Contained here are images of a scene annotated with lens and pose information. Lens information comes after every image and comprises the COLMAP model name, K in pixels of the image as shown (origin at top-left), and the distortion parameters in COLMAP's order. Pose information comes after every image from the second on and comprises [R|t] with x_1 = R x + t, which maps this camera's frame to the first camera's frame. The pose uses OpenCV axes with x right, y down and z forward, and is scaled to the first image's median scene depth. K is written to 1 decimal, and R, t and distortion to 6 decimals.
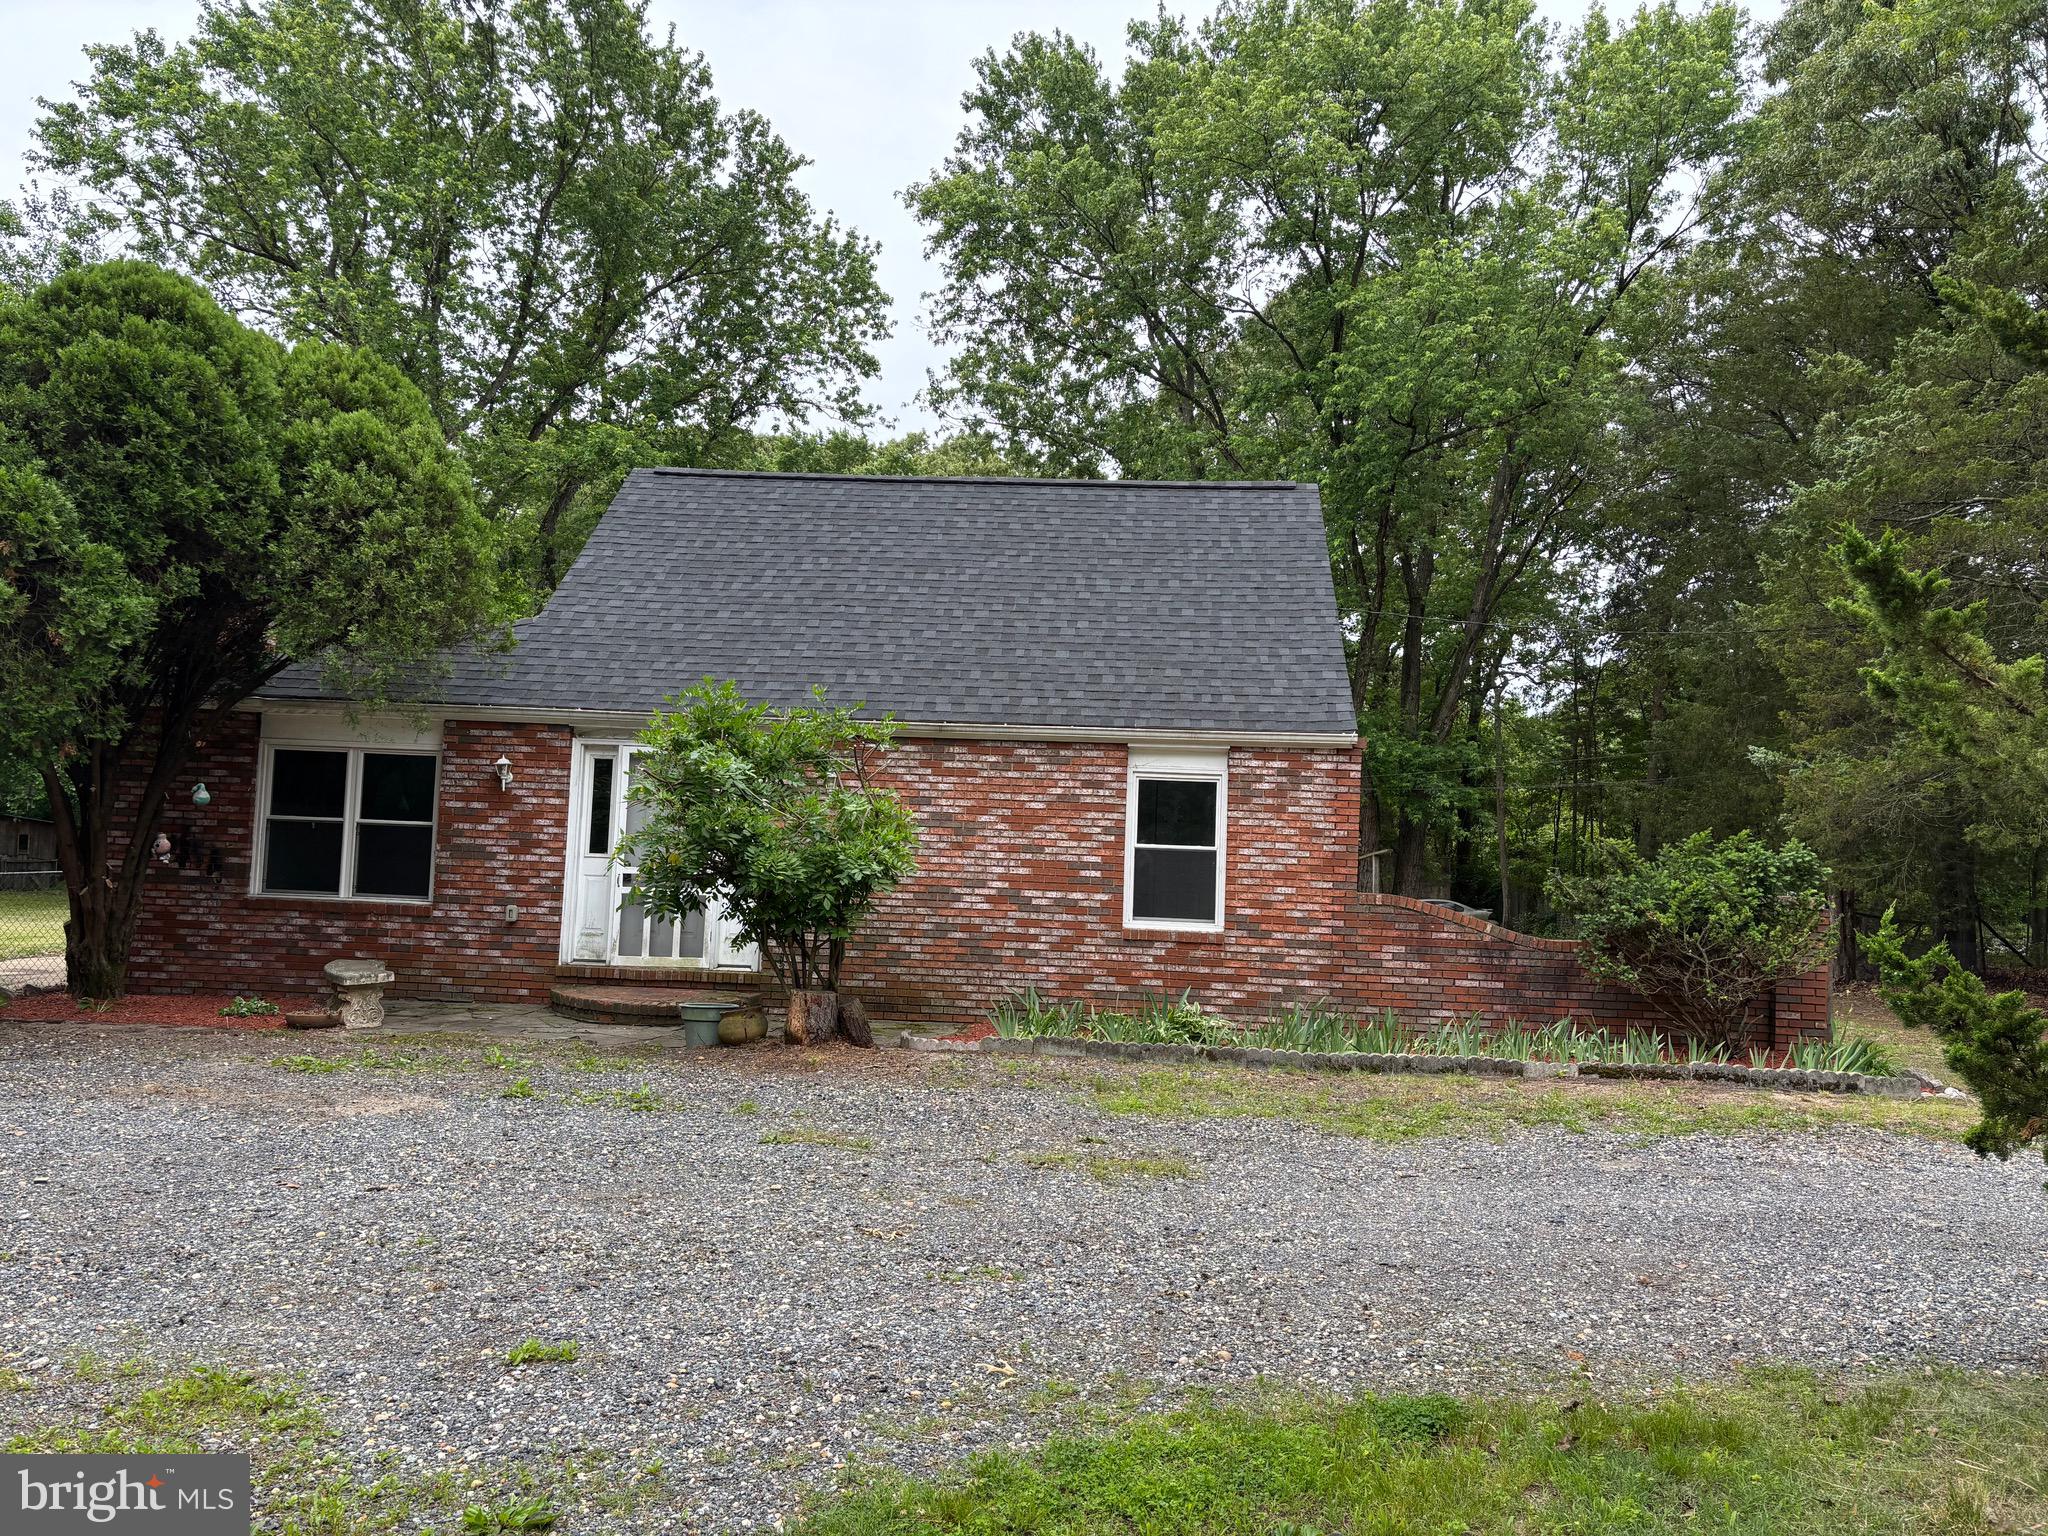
lens RADIAL K [[1543.4, 0, 1025.9], [0, 1543.4, 761.5], [0, 0, 1]] dist [0.062309, -0.060599]
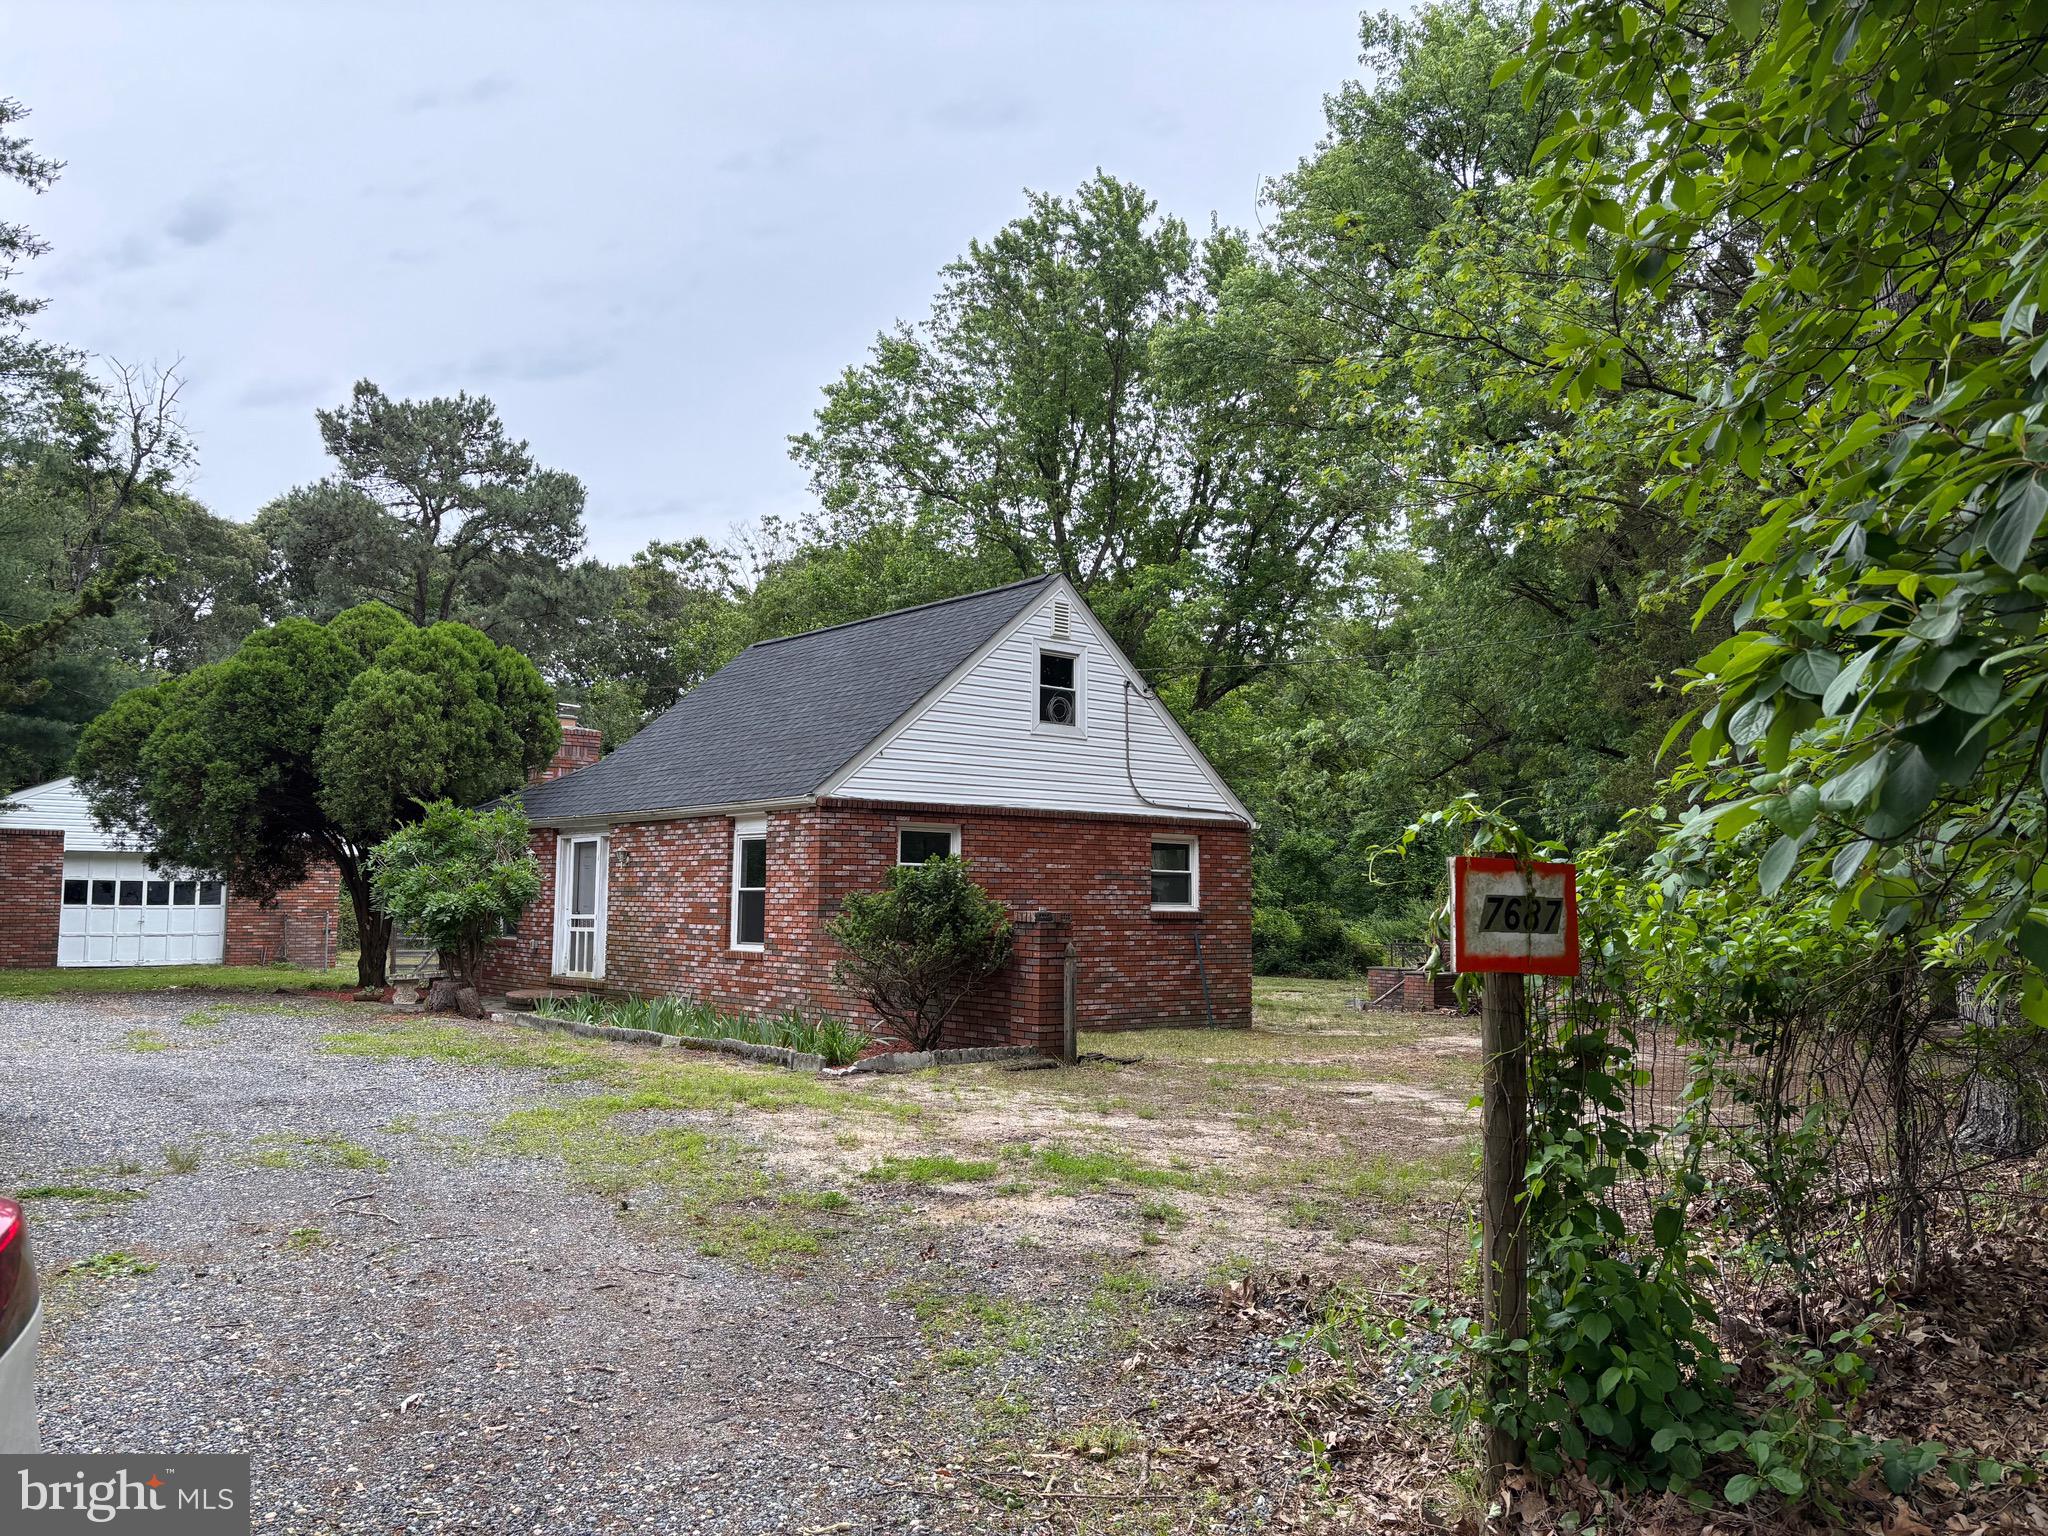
lens RADIAL K [[1543.4, 0, 1027.3], [0, 1543.4, 774.8], [0, 0, 1]] dist [0.062309, -0.060599]
pose [[0.690725, -0.089629, -0.717542, 1.235805], [0.055911, 0.995938, -0.070583, 0.064768], [0.720953, 0.008634, 0.692930, 0.240210]]
